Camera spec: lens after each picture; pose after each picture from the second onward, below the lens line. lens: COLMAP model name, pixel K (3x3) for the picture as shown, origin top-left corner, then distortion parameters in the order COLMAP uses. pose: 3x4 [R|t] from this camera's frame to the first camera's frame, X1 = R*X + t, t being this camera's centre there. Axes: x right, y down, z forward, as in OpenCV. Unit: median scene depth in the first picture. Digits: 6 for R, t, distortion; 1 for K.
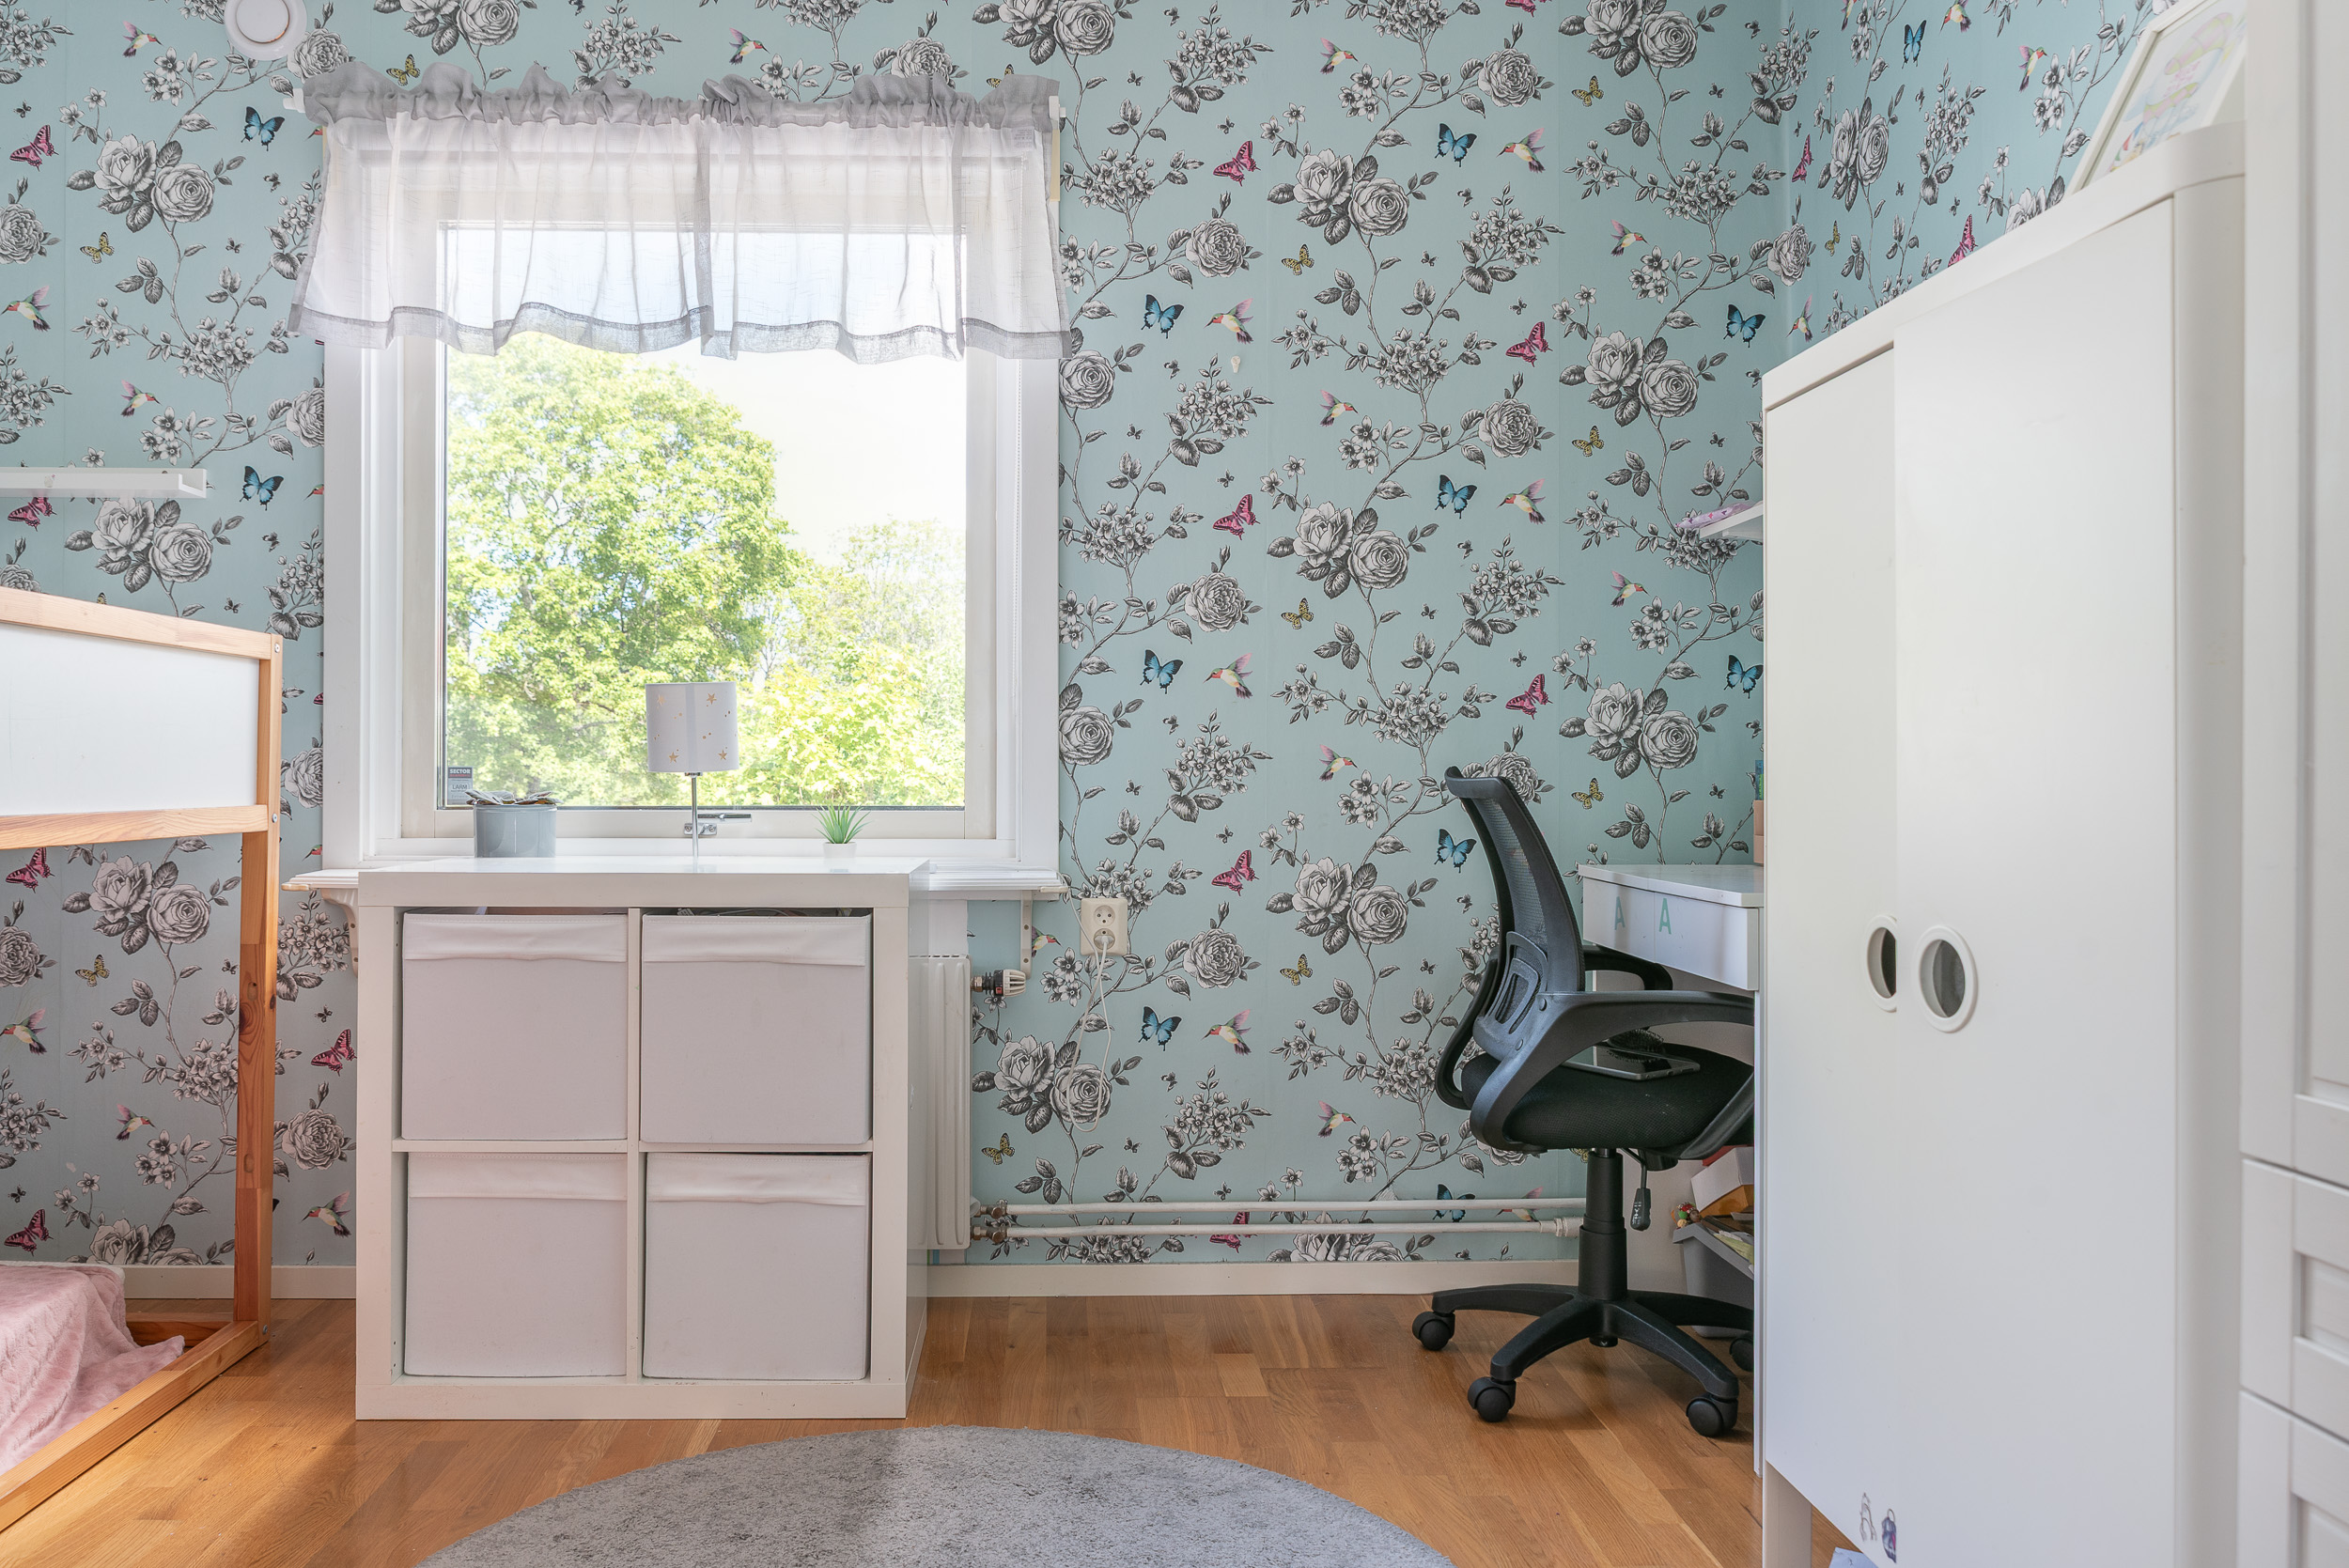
lens RADIAL K [[1713.0, 0, 1150.5], [0, 1713.0, 785.4], [0, 0, 1]] dist [-0.007608, 0.000690]
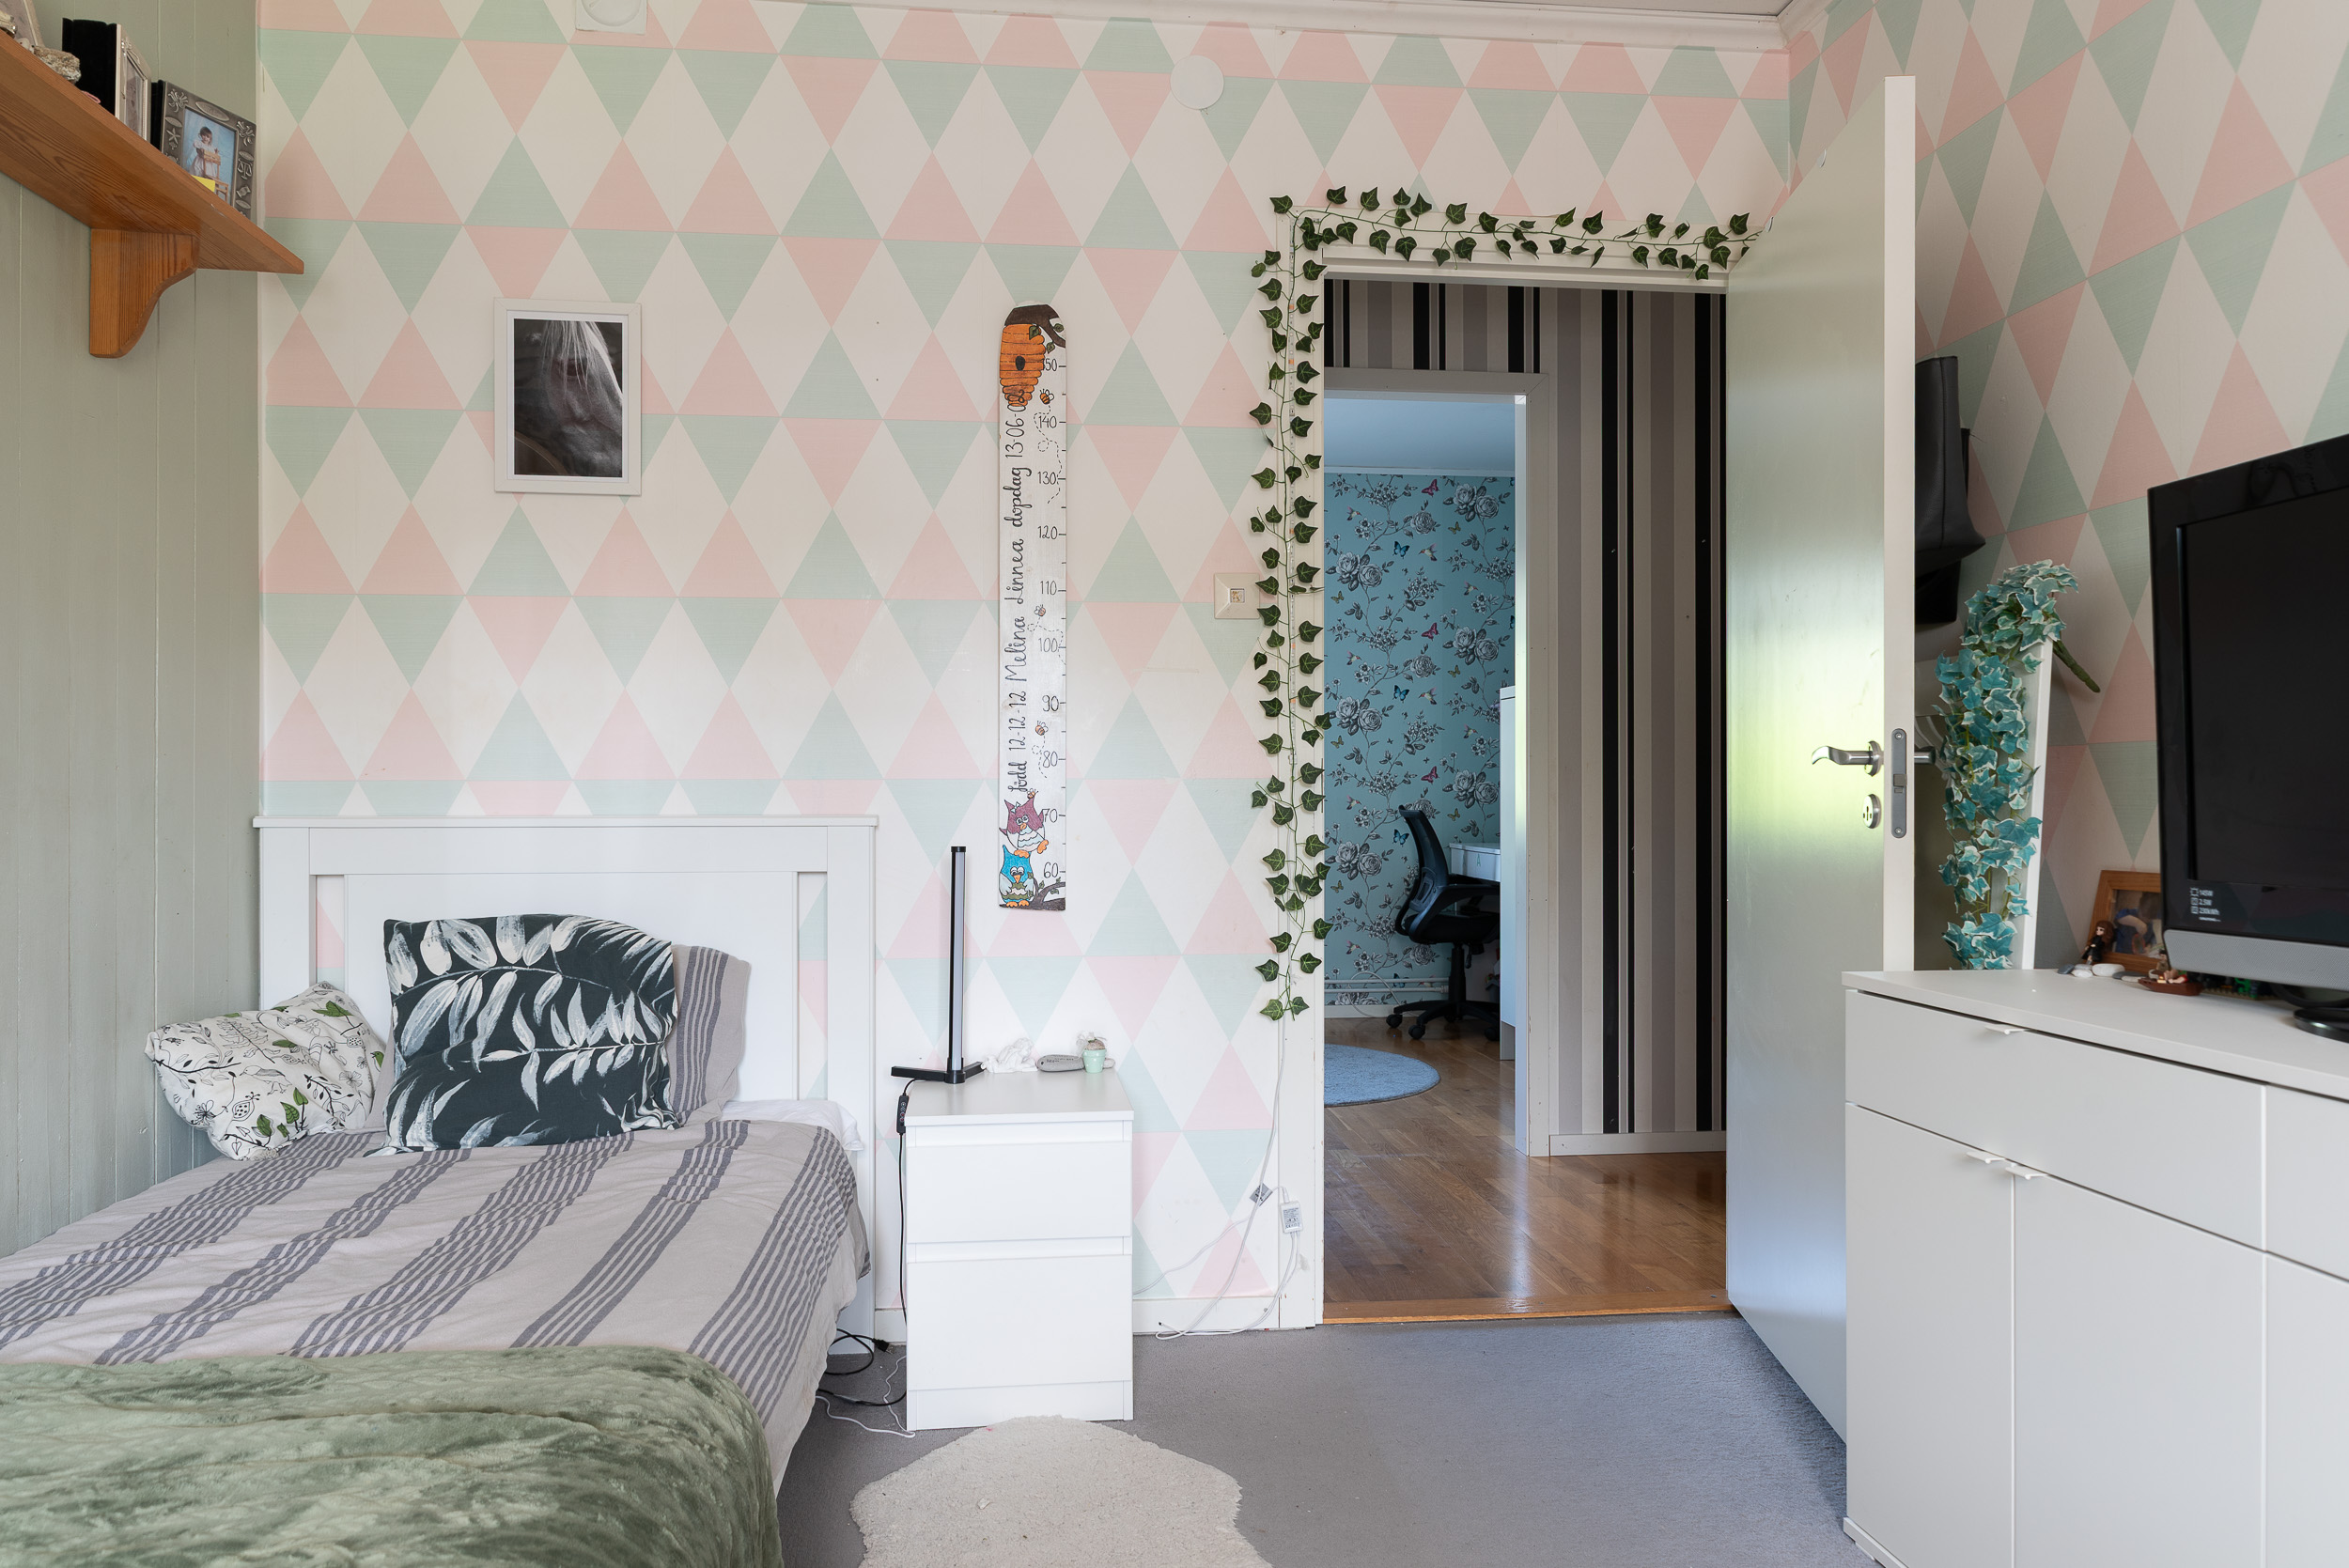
lens RADIAL K [[1645.4, 0, 1188.0], [0, 1645.4, 785.2], [0, 0, 1]] dist [-0.010050, -0.000230]
pose [[0.997889, 0.001088, 0.064930, -0.279862], [-0.001152, 0.999999, 0.000947, -0.039738], [-0.064929, -0.001020, 0.997889, -1.335750]]
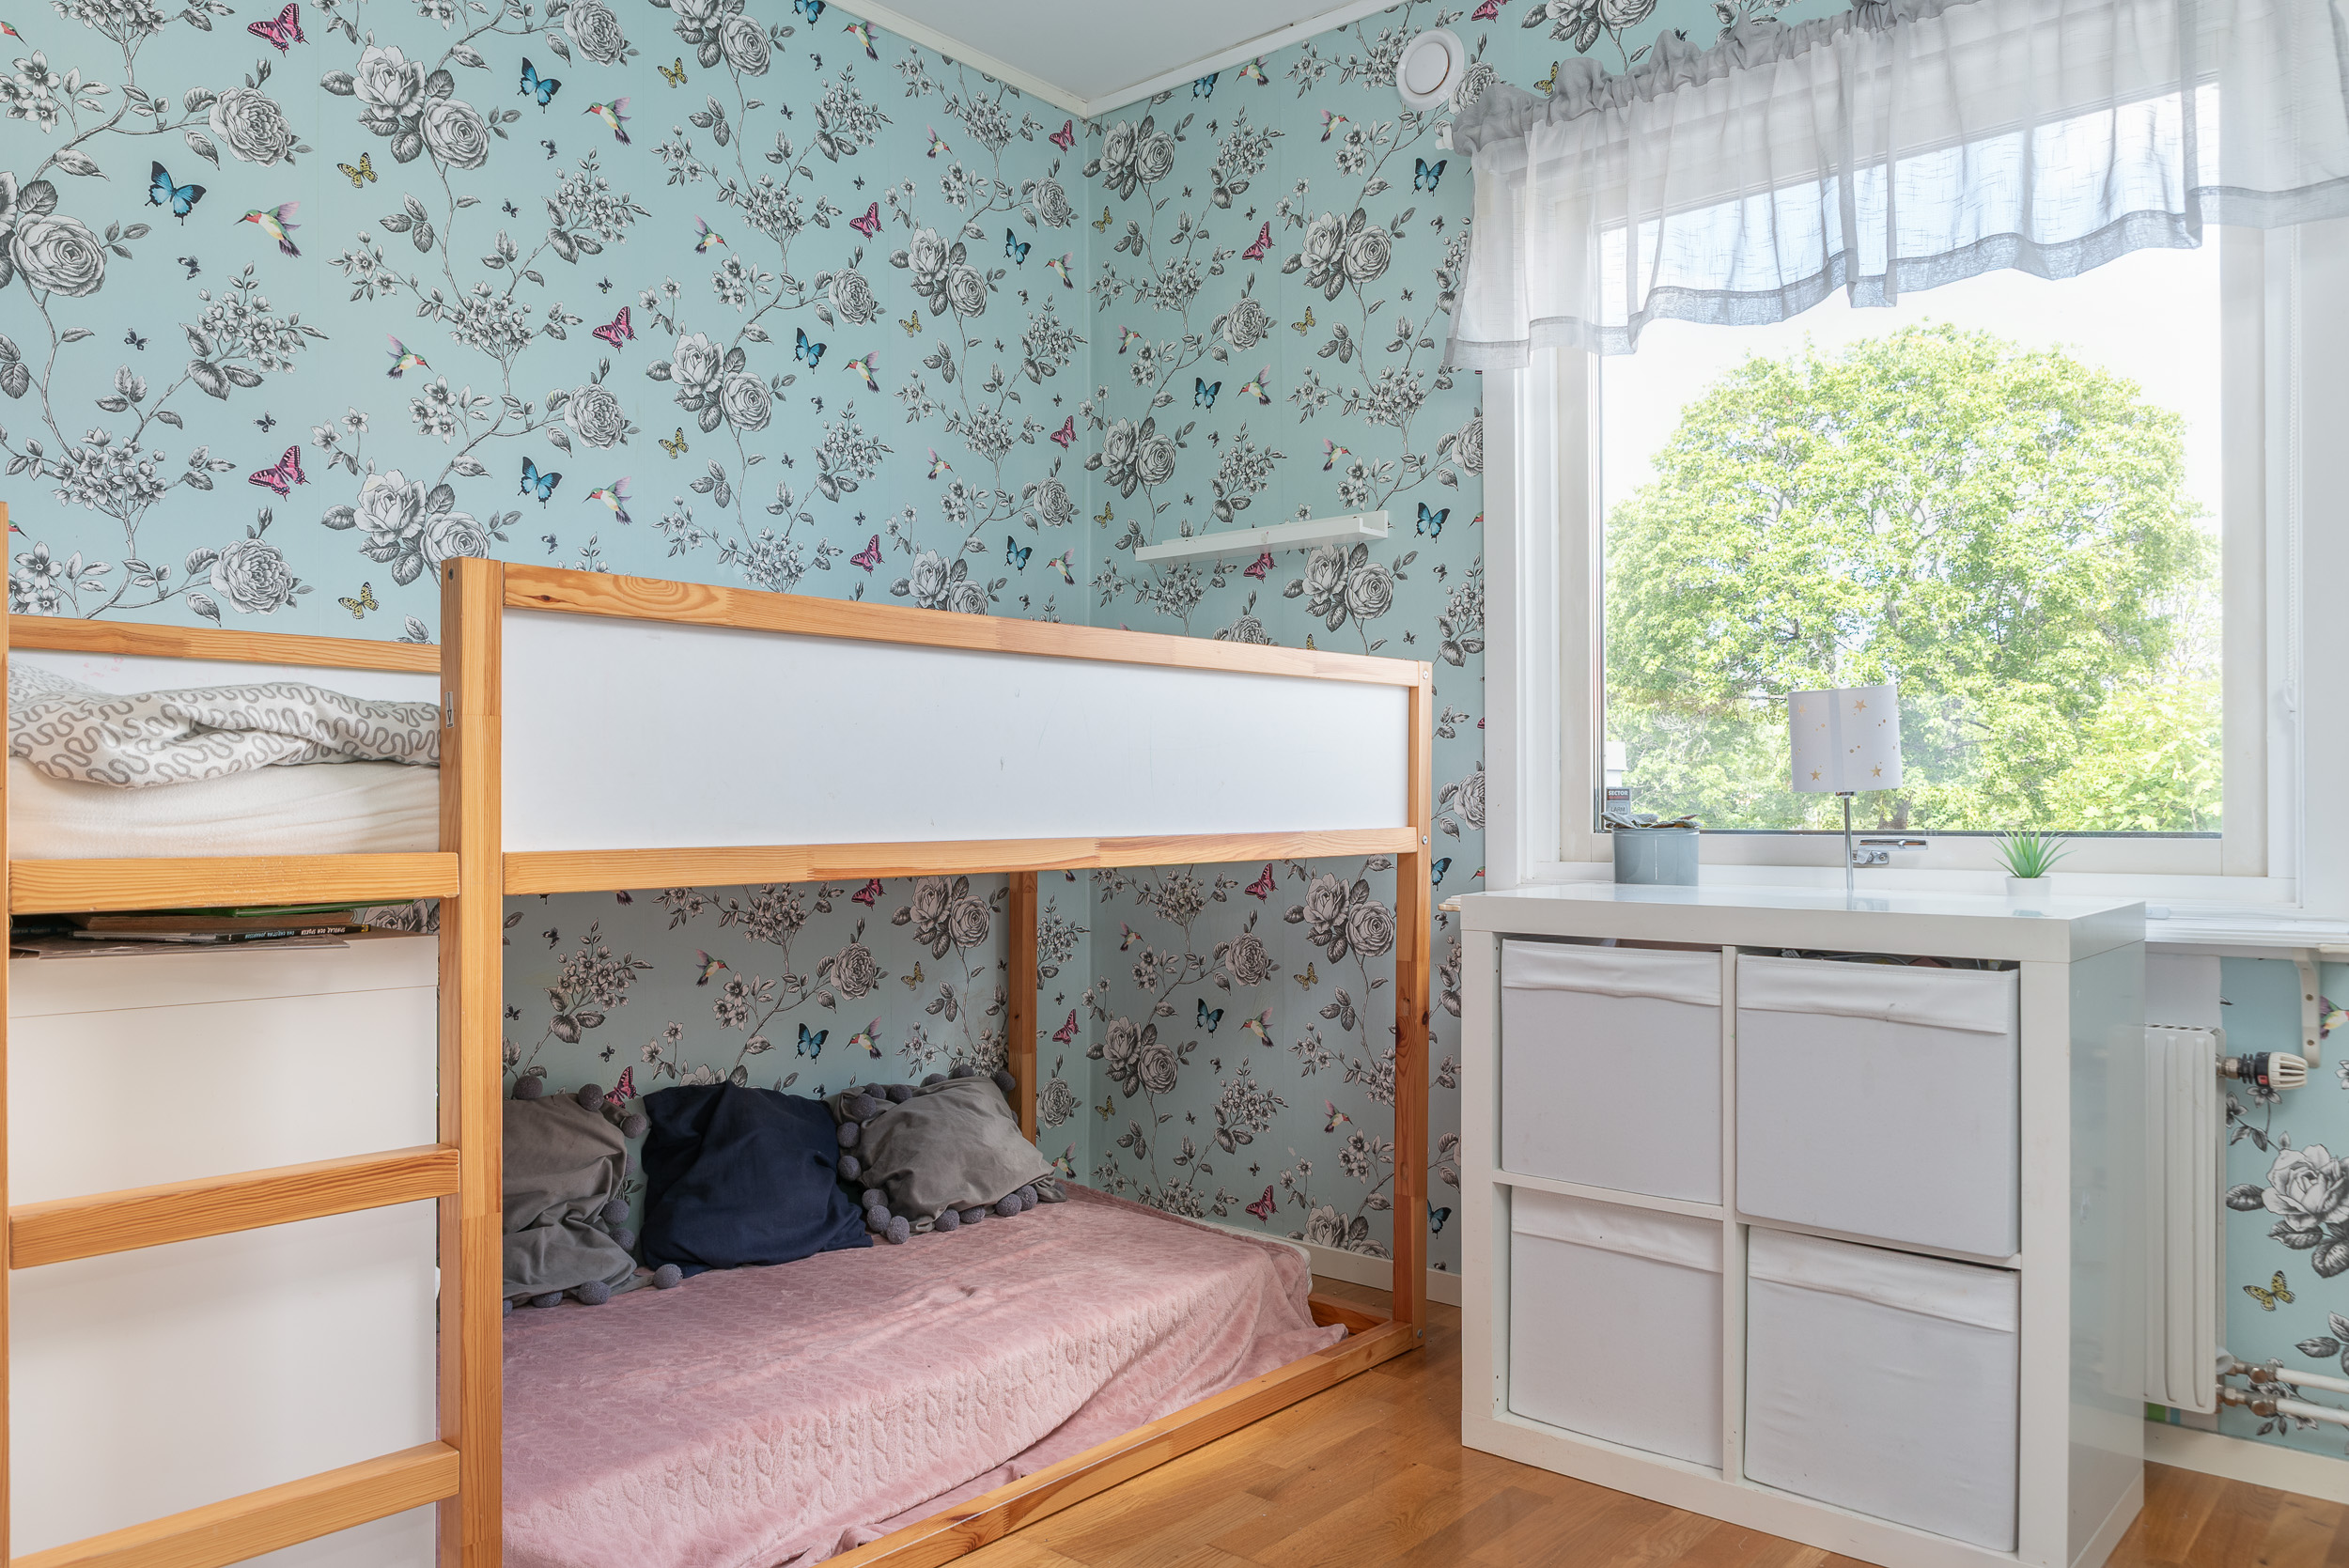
lens RADIAL K [[1713.0, 0, 1177.9], [0, 1713.0, 815.1], [0, 0, 1]] dist [-0.007608, 0.000690]
pose [[0.723304, -0.000822, -0.690529, 0.087478], [0.003425, 0.999991, 0.002398, 0.001015], [0.690521, -0.004099, 0.723300, 0.140953]]
